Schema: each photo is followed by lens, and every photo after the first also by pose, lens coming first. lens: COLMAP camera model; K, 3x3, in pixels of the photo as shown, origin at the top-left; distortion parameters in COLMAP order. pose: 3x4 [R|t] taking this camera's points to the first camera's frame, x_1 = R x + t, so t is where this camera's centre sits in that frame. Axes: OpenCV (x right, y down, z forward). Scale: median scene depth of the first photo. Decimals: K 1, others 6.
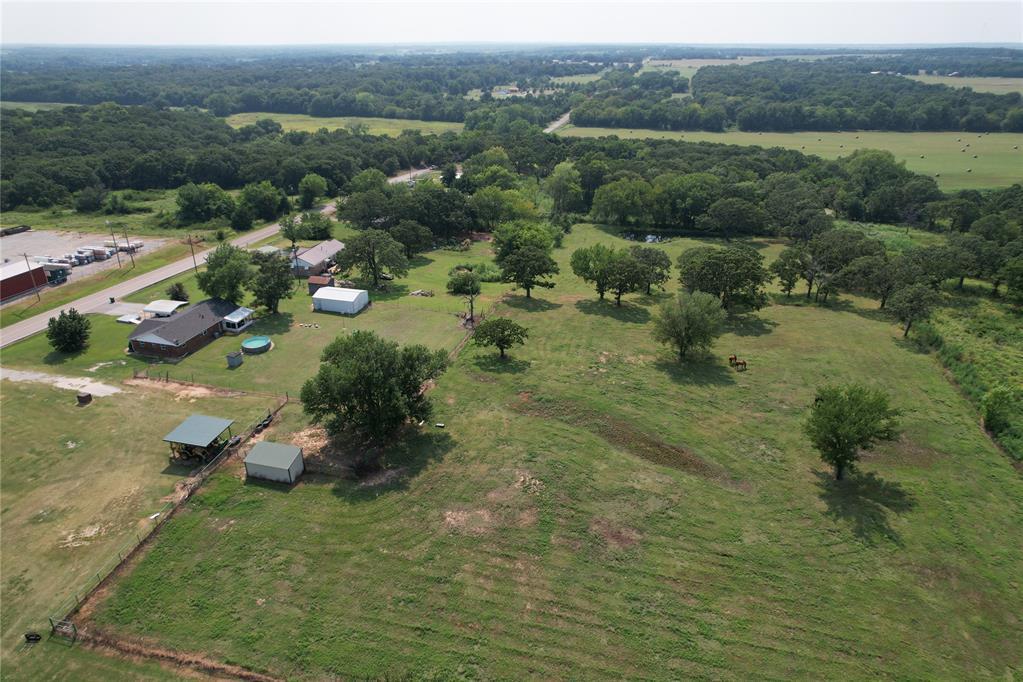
lens RADIAL K [[650.9, 0, 510.8], [0, 650.9, 343.4], [0, 0, 1]] dist [-0.064220, 0.060846]
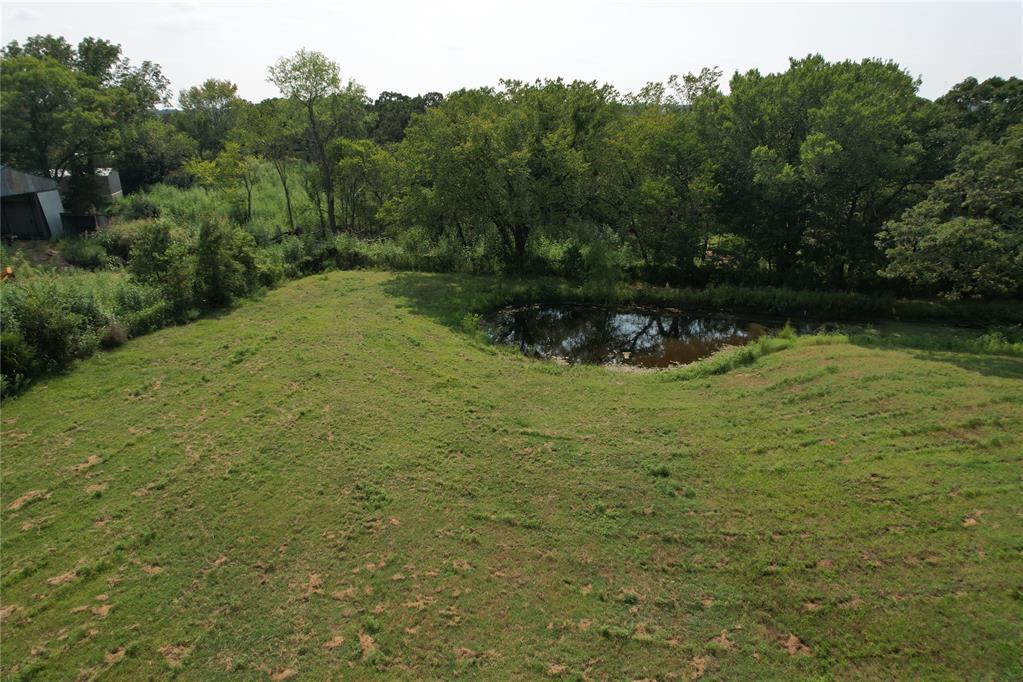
lens RADIAL K [[650.9, 0, 509.9], [0, 650.9, 337.9], [0, 0, 1]] dist [-0.064220, 0.060846]
pose [[0.999246, -0.013269, 0.036479, 0.289701], [0.016864, 0.994836, -0.100081, -0.241630], [-0.034962, 0.100620, 0.994310, 1.365875]]
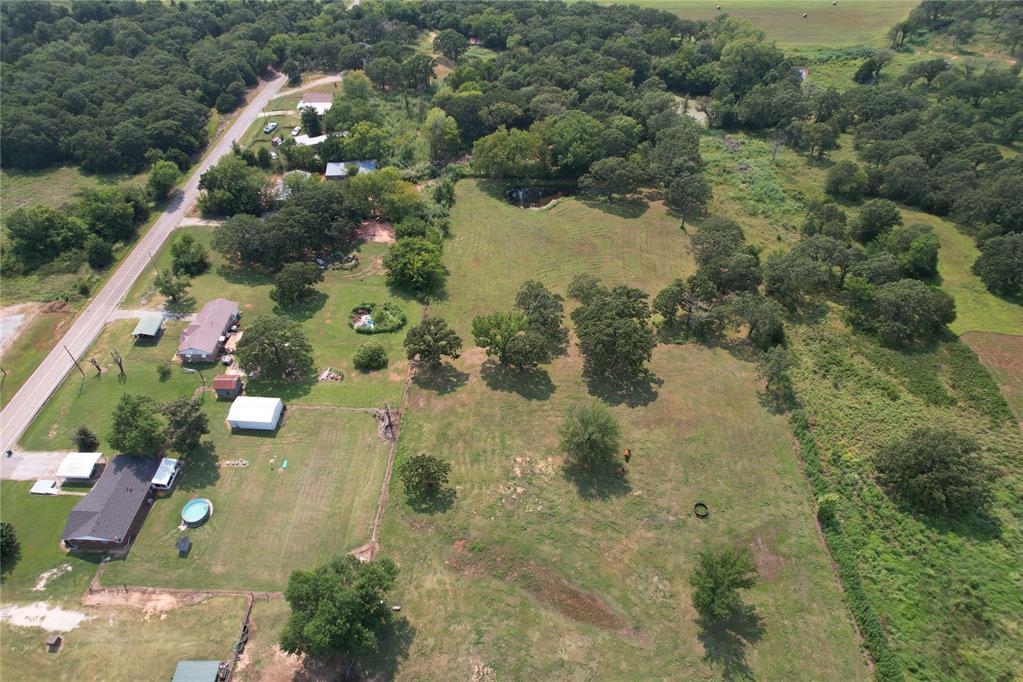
lens RADIAL K [[650.9, 0, 510.2], [0, 650.9, 343.2], [0, 0, 1]] dist [-0.064220, 0.060846]
pose [[0.977312, -0.151561, 0.147952, -0.004789], [0.093179, 0.934969, 0.342272, -0.507192], [-0.190206, -0.320721, 0.927879, 0.017607]]
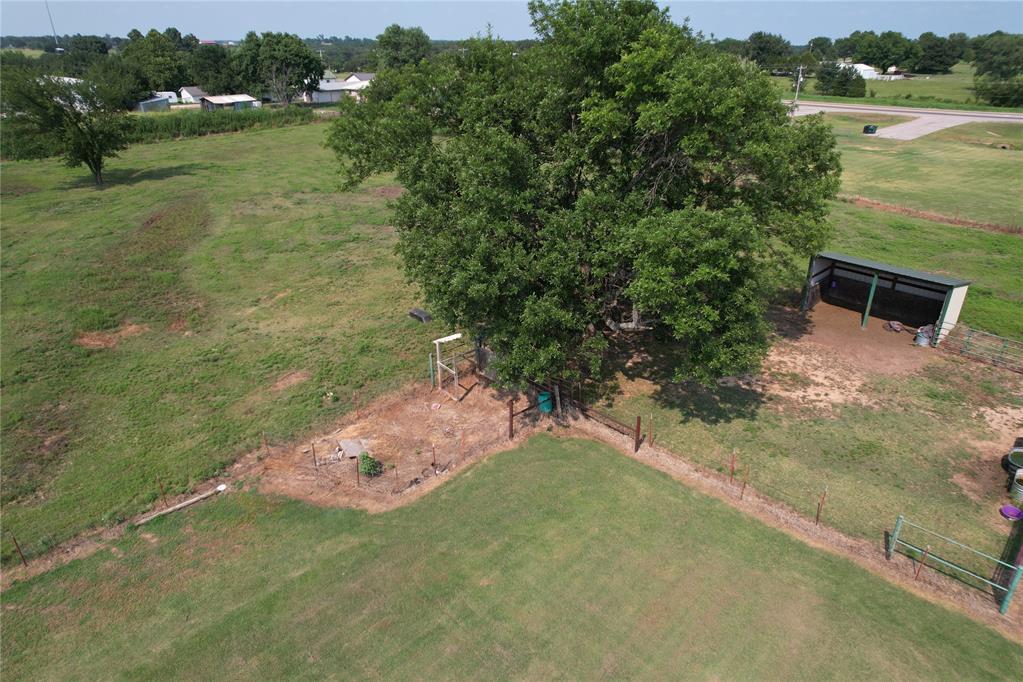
lens RADIAL K [[650.9, 0, 500.1], [0, 650.9, 355.1], [0, 0, 1]] dist [-0.064220, 0.060846]
pose [[-0.847537, -0.236427, 0.475167, -0.228834], [0.223632, 0.652853, 0.723721, -0.075790], [-0.481321, 0.719643, -0.500444, 0.837726]]
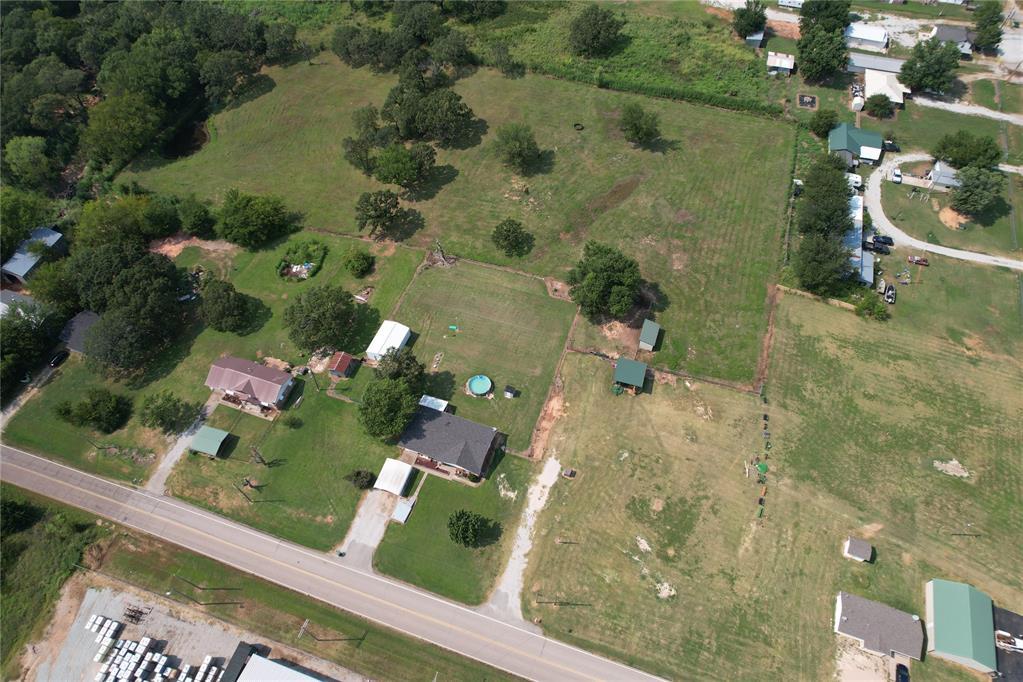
lens RADIAL K [[650.9, 0, 508.6], [0, 650.9, 339.9], [0, 0, 1]] dist [-0.064220, 0.060846]
pose [[0.089326, -0.820749, 0.564262, -0.914015], [0.436306, 0.541523, 0.718603, -0.822293], [-0.895354, 0.182001, 0.406470, 0.383961]]
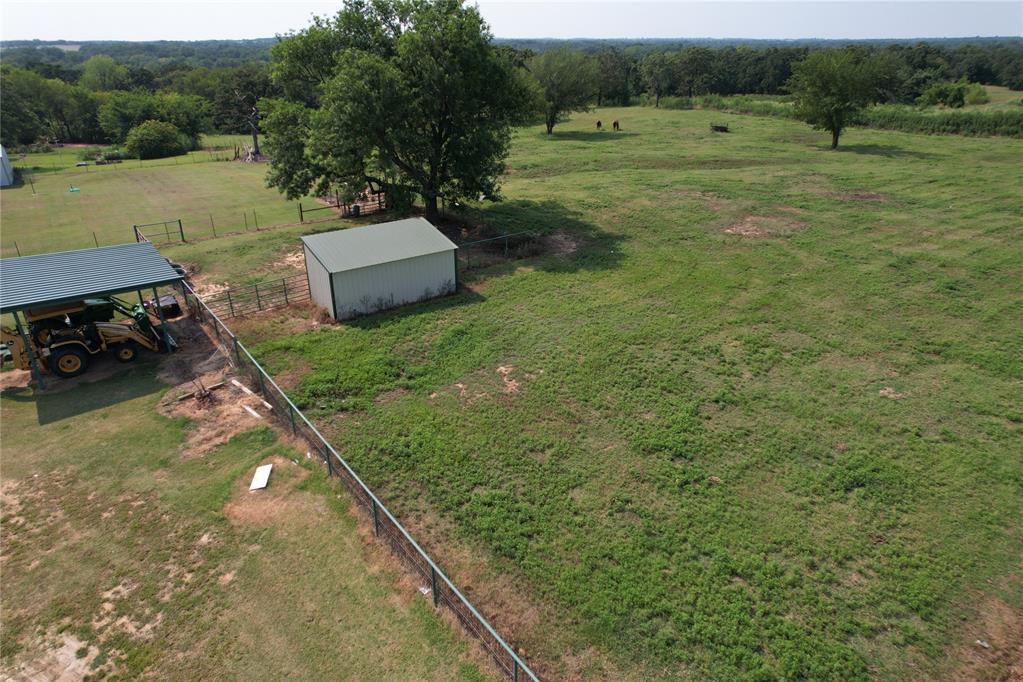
lens RADIAL K [[650.9, 0, 510.2], [0, 650.9, 342.4], [0, 0, 1]] dist [-0.064220, 0.060846]
pose [[0.653034, -0.322769, 0.685103, -0.371874], [0.323227, 0.936887, 0.133294, 0.125479], [-0.684887, 0.134398, 0.716147, 0.430229]]
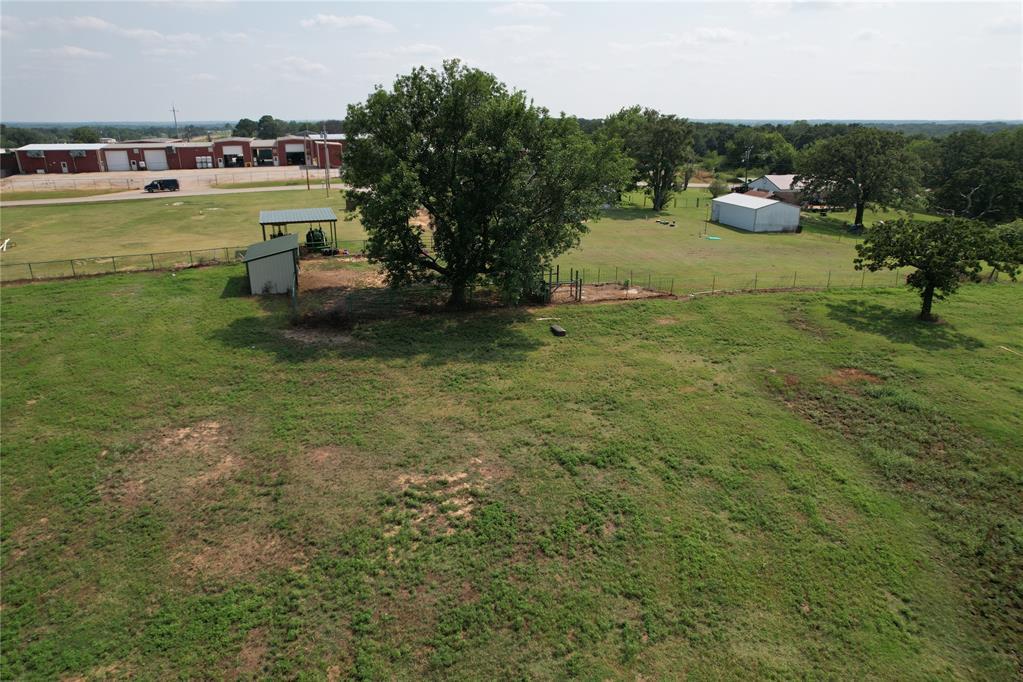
lens RADIAL K [[650.9, 0, 505.8], [0, 650.9, 342.1], [0, 0, 1]] dist [-0.064220, 0.060846]
pose [[0.516338, 0.273205, -0.811637, 0.147900], [-0.356509, 0.930293, 0.086346, 0.077193], [0.778650, 0.244772, 0.577746, 0.532102]]
